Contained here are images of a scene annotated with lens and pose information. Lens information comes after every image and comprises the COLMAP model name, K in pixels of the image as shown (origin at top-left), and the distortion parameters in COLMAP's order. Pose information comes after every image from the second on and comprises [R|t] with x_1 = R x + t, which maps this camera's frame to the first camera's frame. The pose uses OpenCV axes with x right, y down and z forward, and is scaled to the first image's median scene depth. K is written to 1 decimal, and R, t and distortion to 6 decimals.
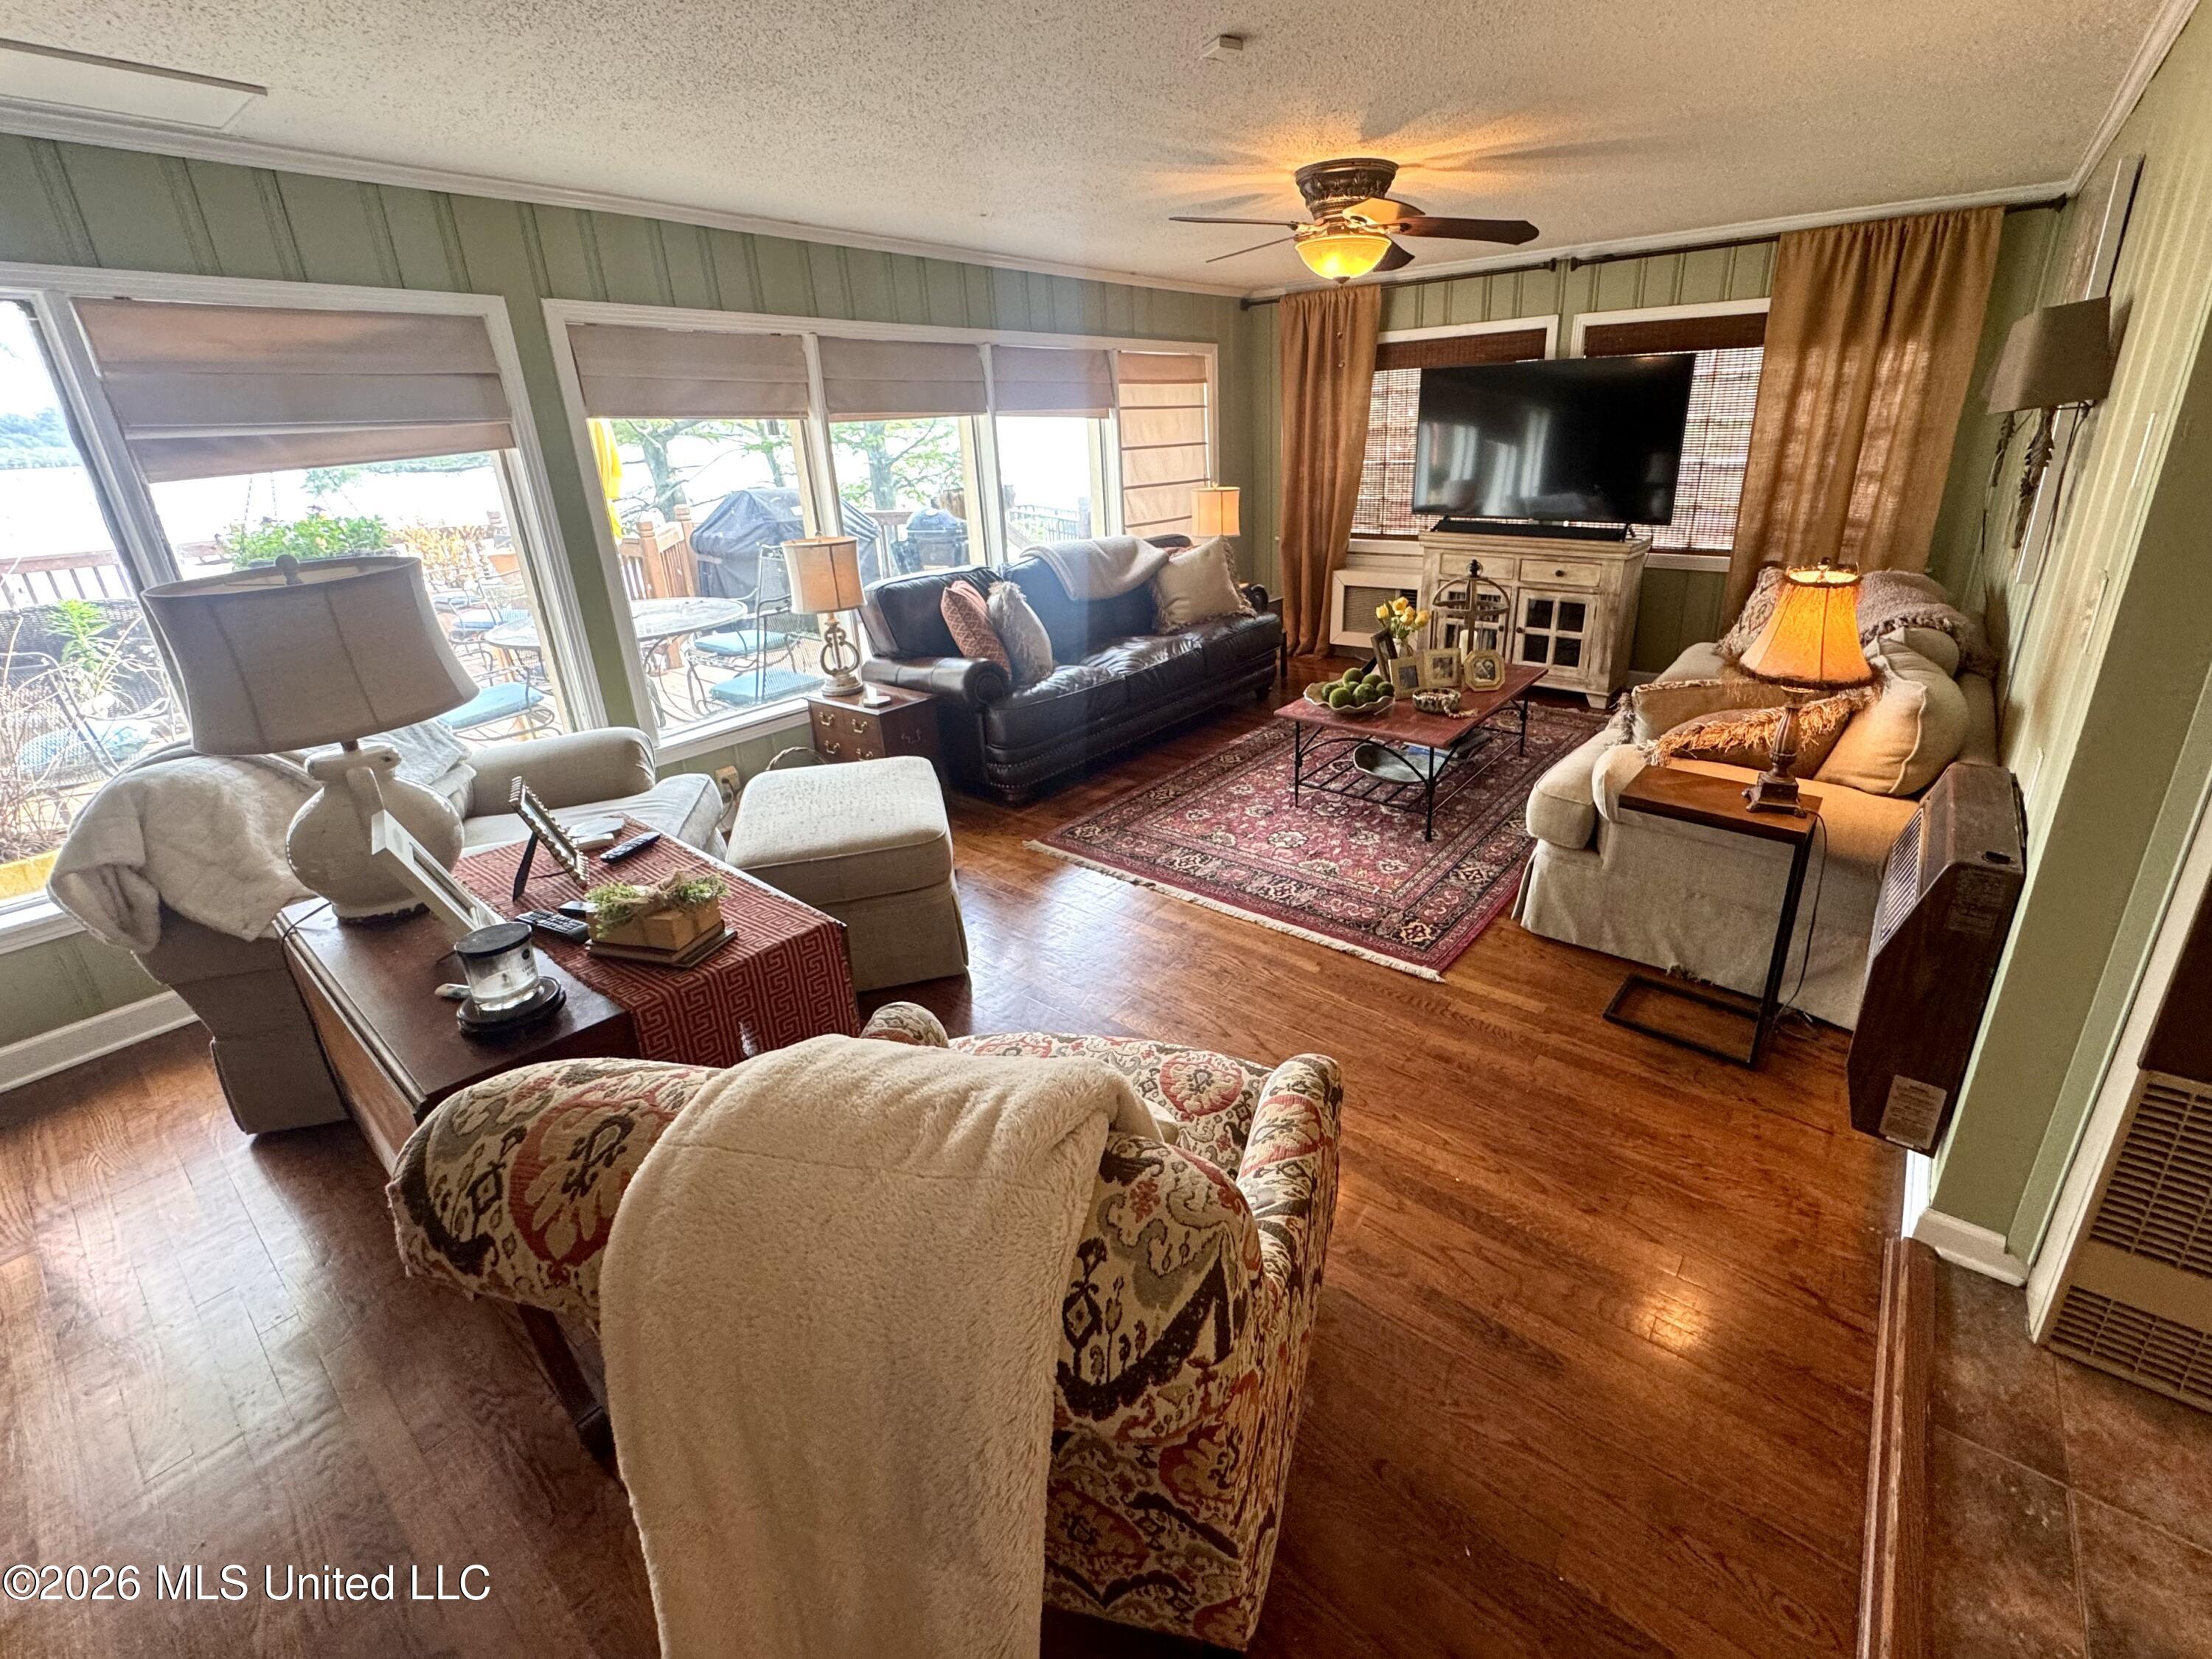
lens RADIAL K [[901.3, 0, 1110.1], [0, 901.3, 789.3], [0, 0, 1]] dist [-0.001567, -0.000108]
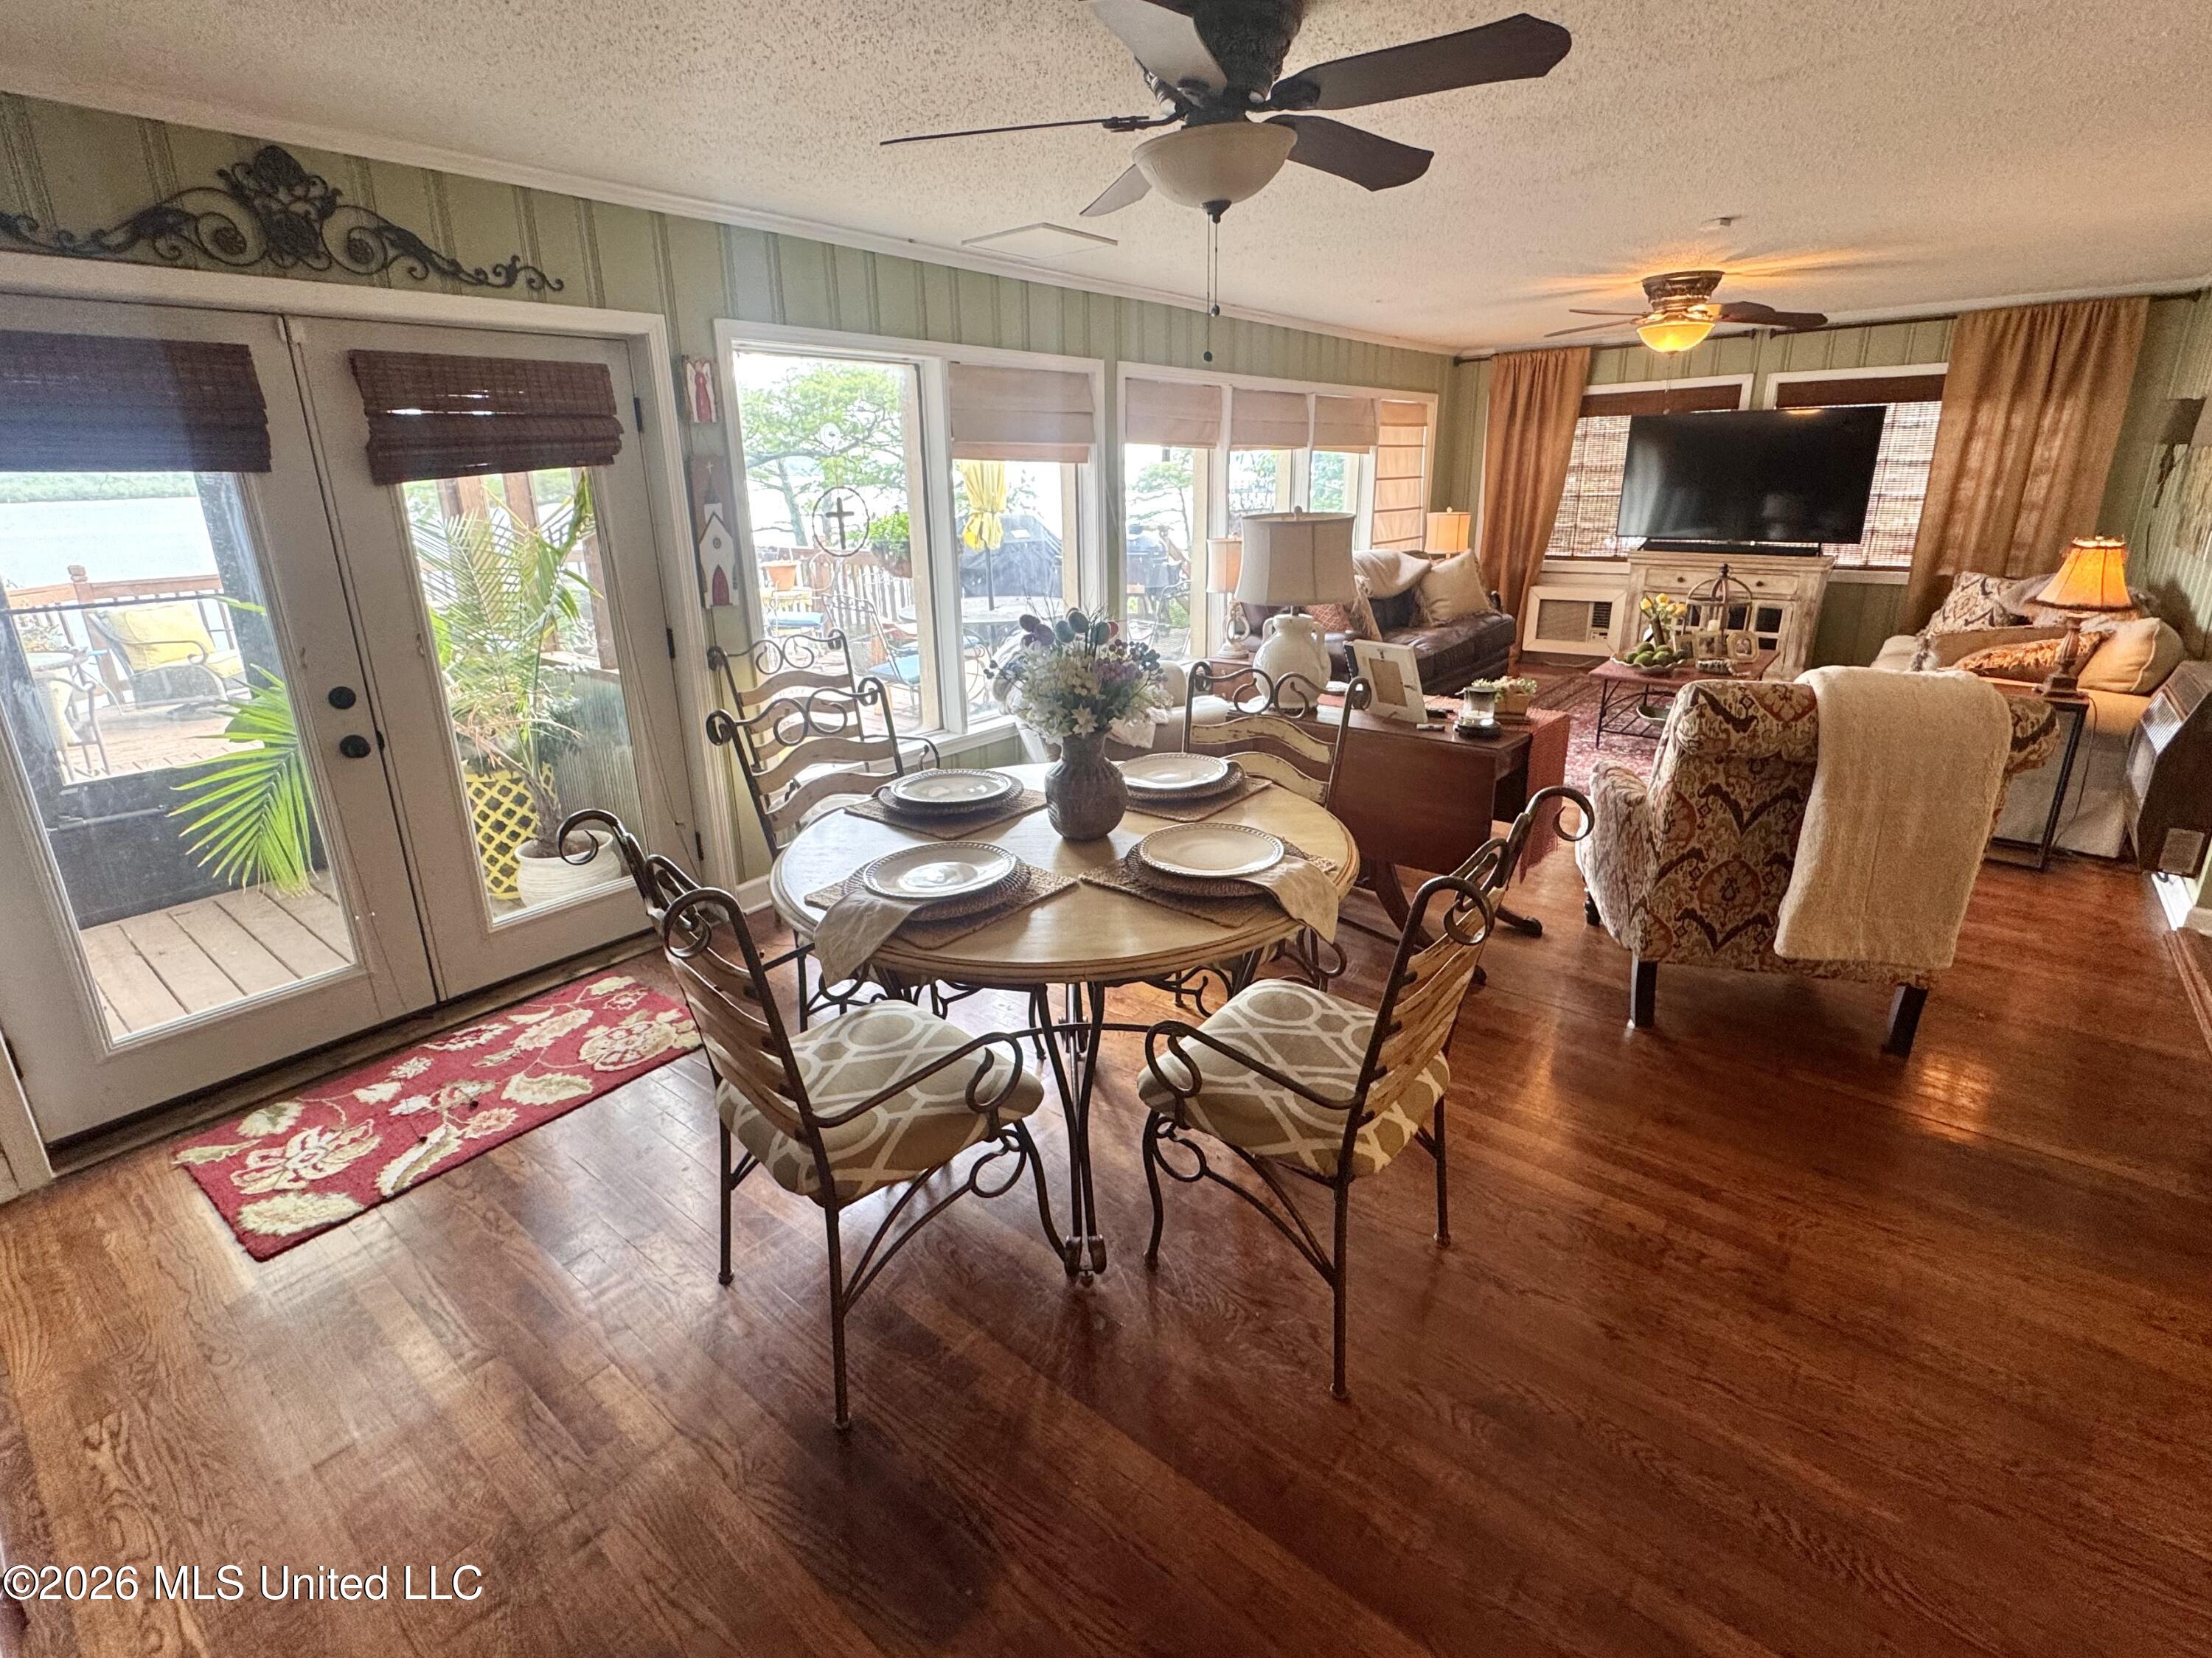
lens RADIAL K [[999.0, 0, 992.3], [0, 999.0, 830.1], [0, 0, 1]] dist [0.000235, -0.000590]
pose [[0.999357, 0.021982, -0.028331, -0.529772], [-0.023144, 0.998877, -0.041344, 0.185274], [0.027390, 0.041973, 0.998743, -0.384986]]
